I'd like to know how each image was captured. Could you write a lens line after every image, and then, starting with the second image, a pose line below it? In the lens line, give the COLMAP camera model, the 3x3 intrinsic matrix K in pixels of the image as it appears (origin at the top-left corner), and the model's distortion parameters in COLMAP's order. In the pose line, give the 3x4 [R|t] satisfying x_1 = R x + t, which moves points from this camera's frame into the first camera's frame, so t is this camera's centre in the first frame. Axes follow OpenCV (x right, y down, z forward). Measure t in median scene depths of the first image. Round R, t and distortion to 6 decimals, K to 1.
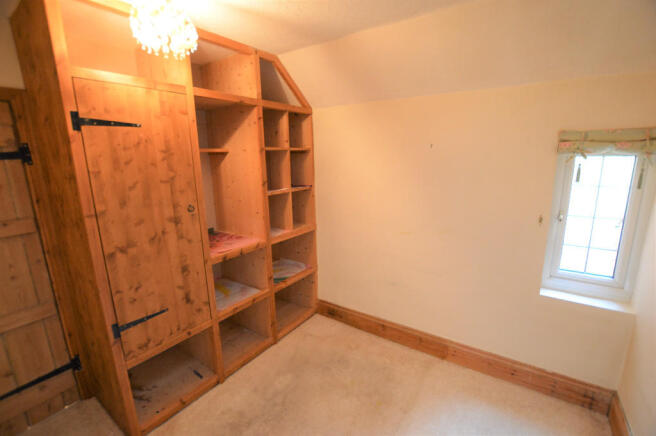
lens RADIAL K [[294.2, 0, 330.0], [0, 294.2, 220.6], [0, 0, 1]] dist [-0.030676, 0.002366]
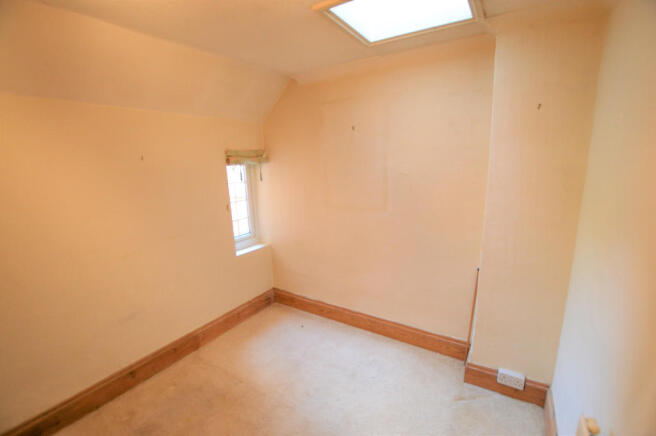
lens RADIAL K [[294.2, 0, 329.8], [0, 294.2, 215.6], [0, 0, 1]] dist [-0.030676, 0.002366]
pose [[-0.035804, -0.183777, 0.982316, -0.680633], [0.236884, 0.953372, 0.186997, -0.106382], [-0.970878, 0.239391, 0.009399, 0.408148]]
